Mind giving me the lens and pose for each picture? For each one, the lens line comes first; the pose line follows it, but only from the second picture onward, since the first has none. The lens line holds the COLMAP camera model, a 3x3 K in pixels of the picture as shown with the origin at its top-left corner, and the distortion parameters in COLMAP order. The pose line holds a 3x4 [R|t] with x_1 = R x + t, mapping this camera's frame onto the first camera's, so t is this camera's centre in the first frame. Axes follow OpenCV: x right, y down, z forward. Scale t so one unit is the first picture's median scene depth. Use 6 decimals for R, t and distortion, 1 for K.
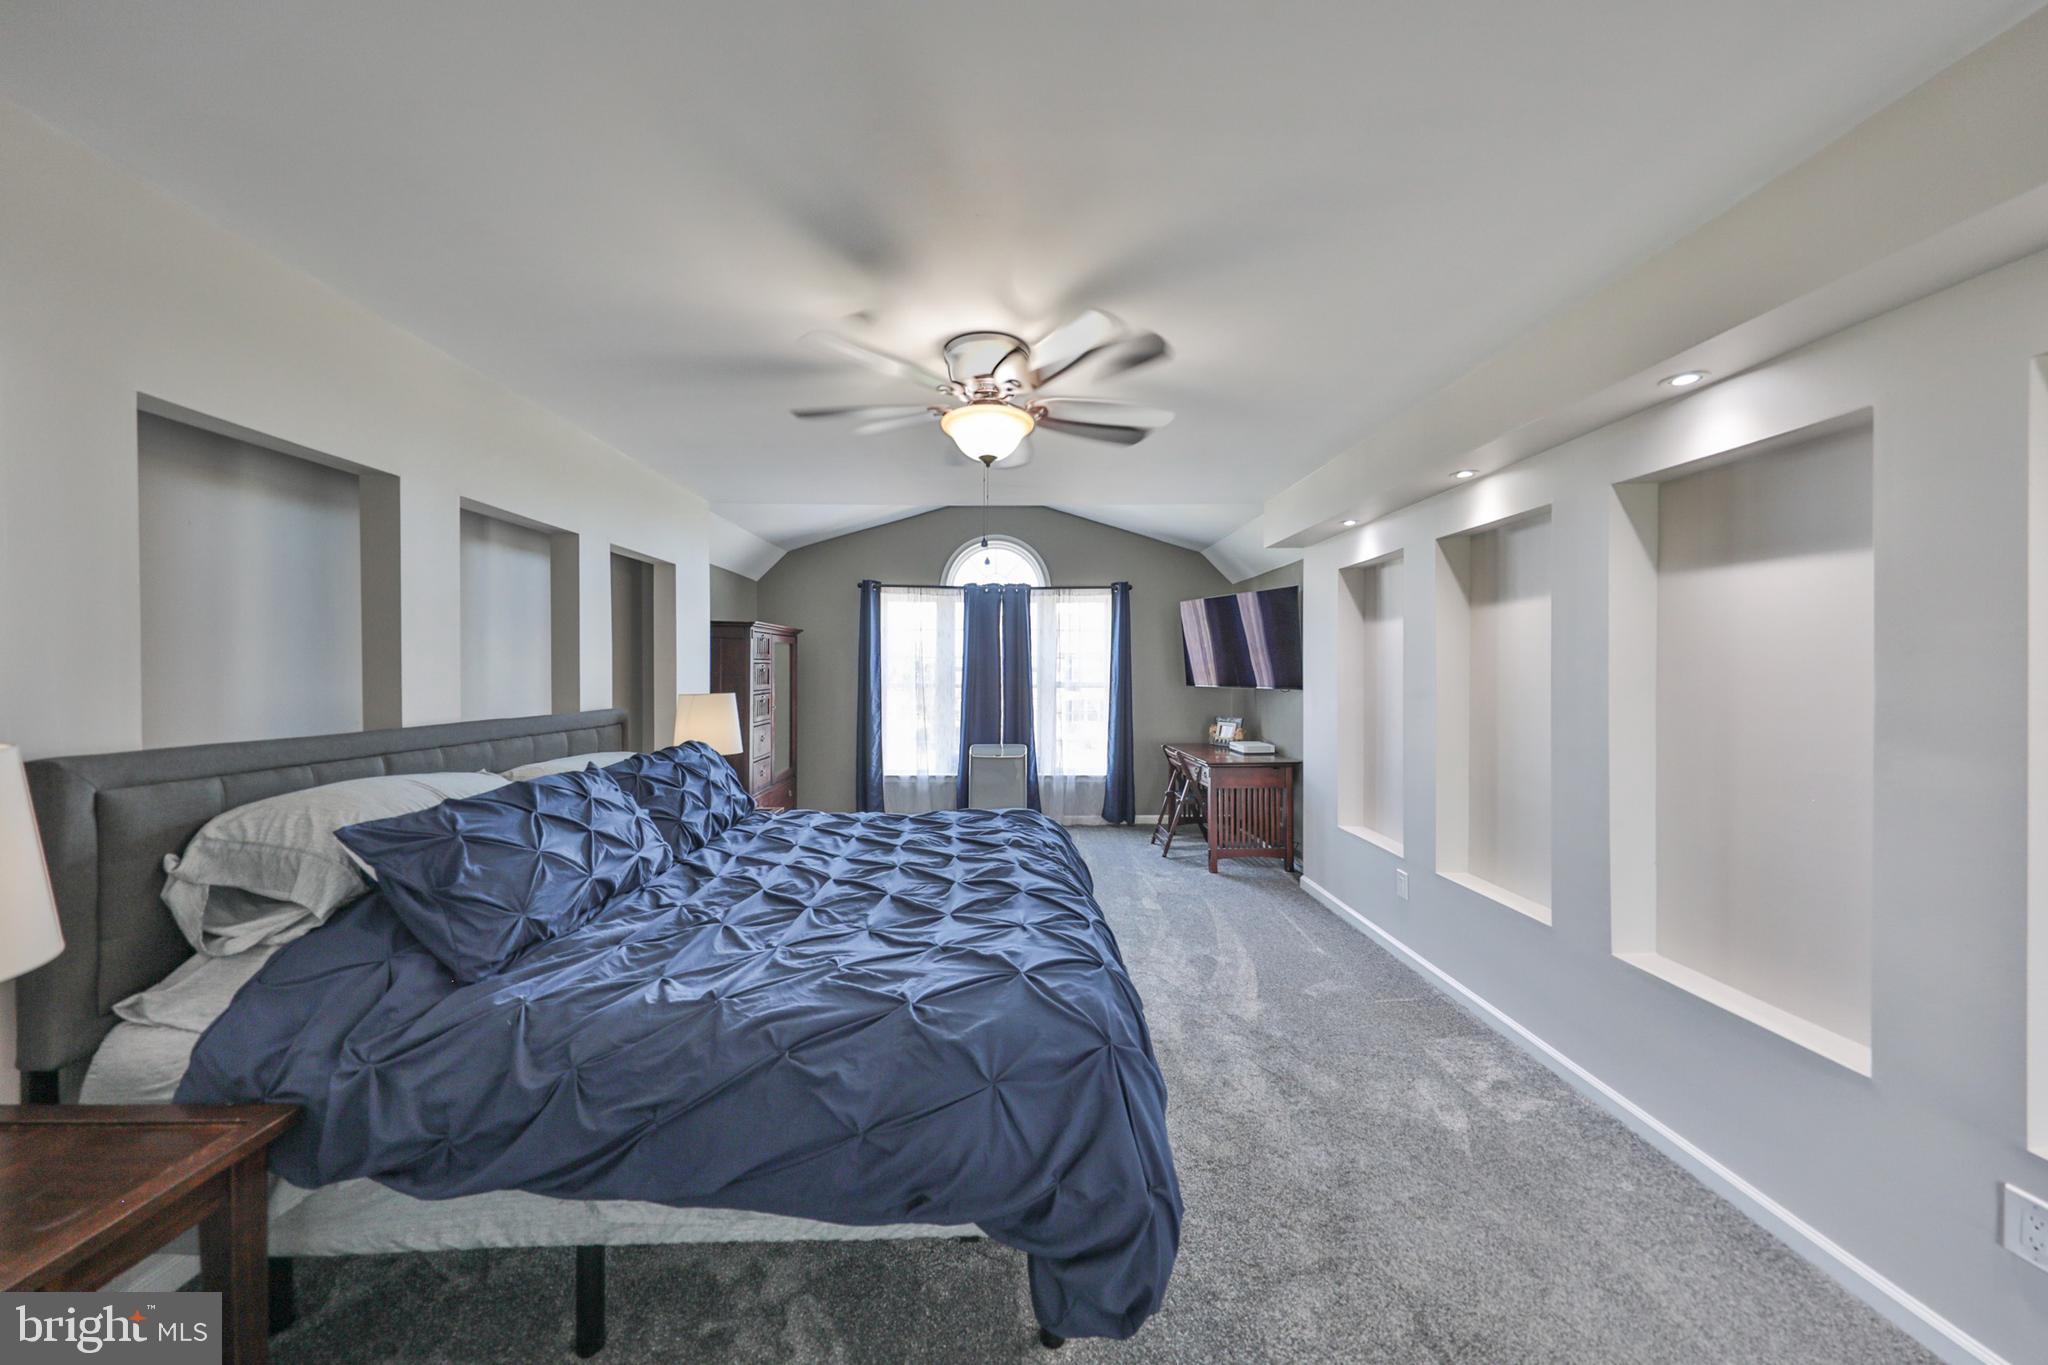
lens RADIAL K [[693.4, 0, 1022.8], [0, 693.4, 671.4], [0, 0, 1]] dist [-0.000567, -0.000258]
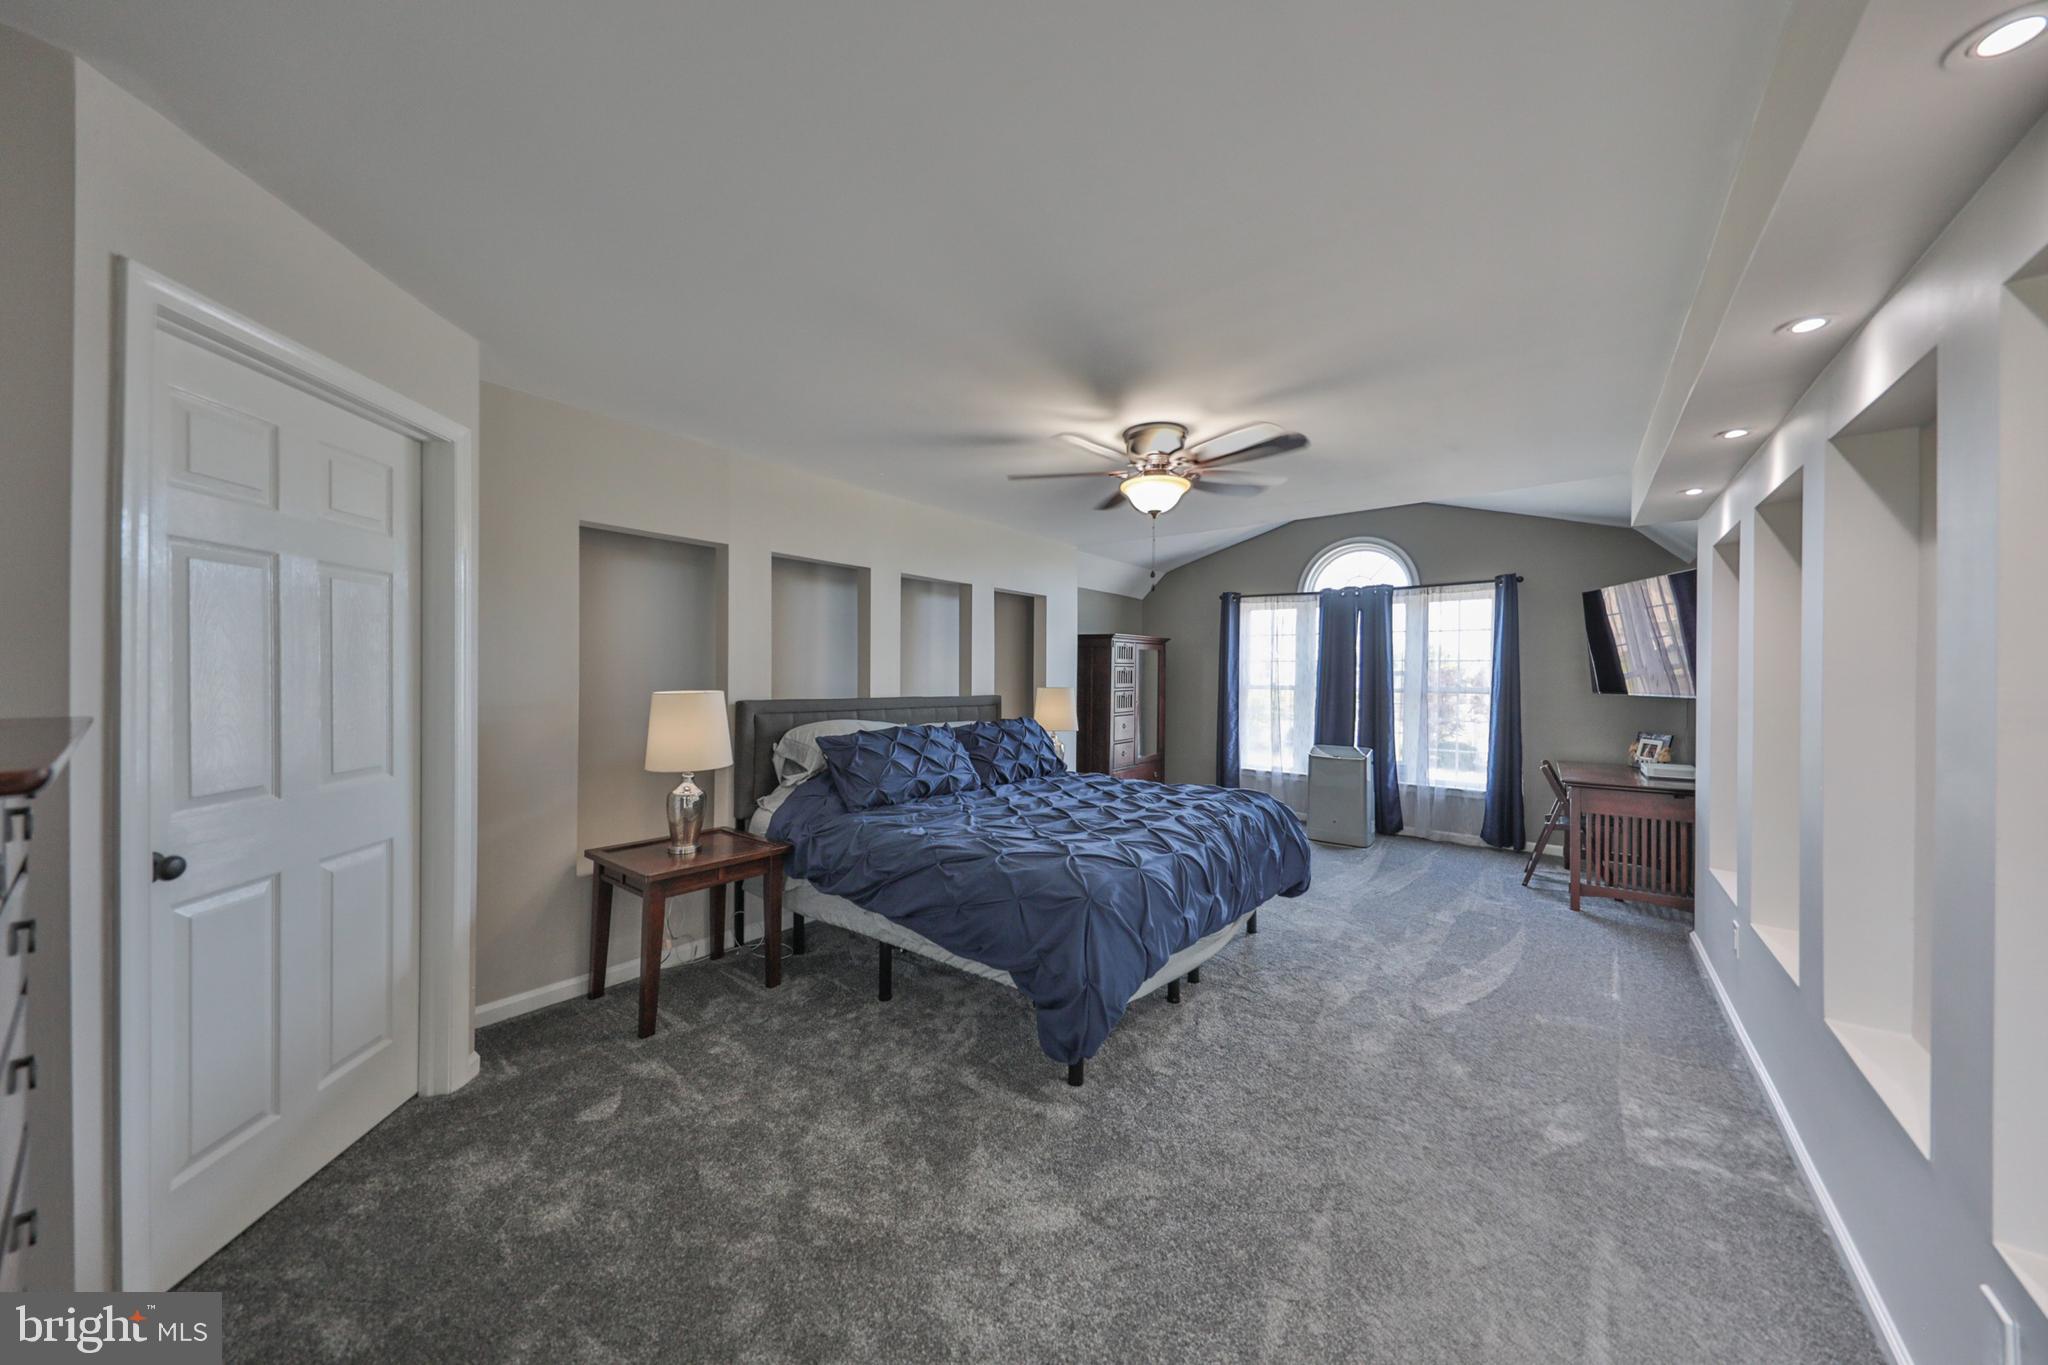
lens RADIAL K [[693.4, 0, 1022.8], [0, 693.4, 671.4], [0, 0, 1]] dist [-0.000567, -0.000258]
pose [[0.774729, 0.003213, -0.632285, 0.421878], [-0.008643, 0.999947, -0.005509, 0.008984], [0.632234, 0.009733, 0.774716, -0.143427]]
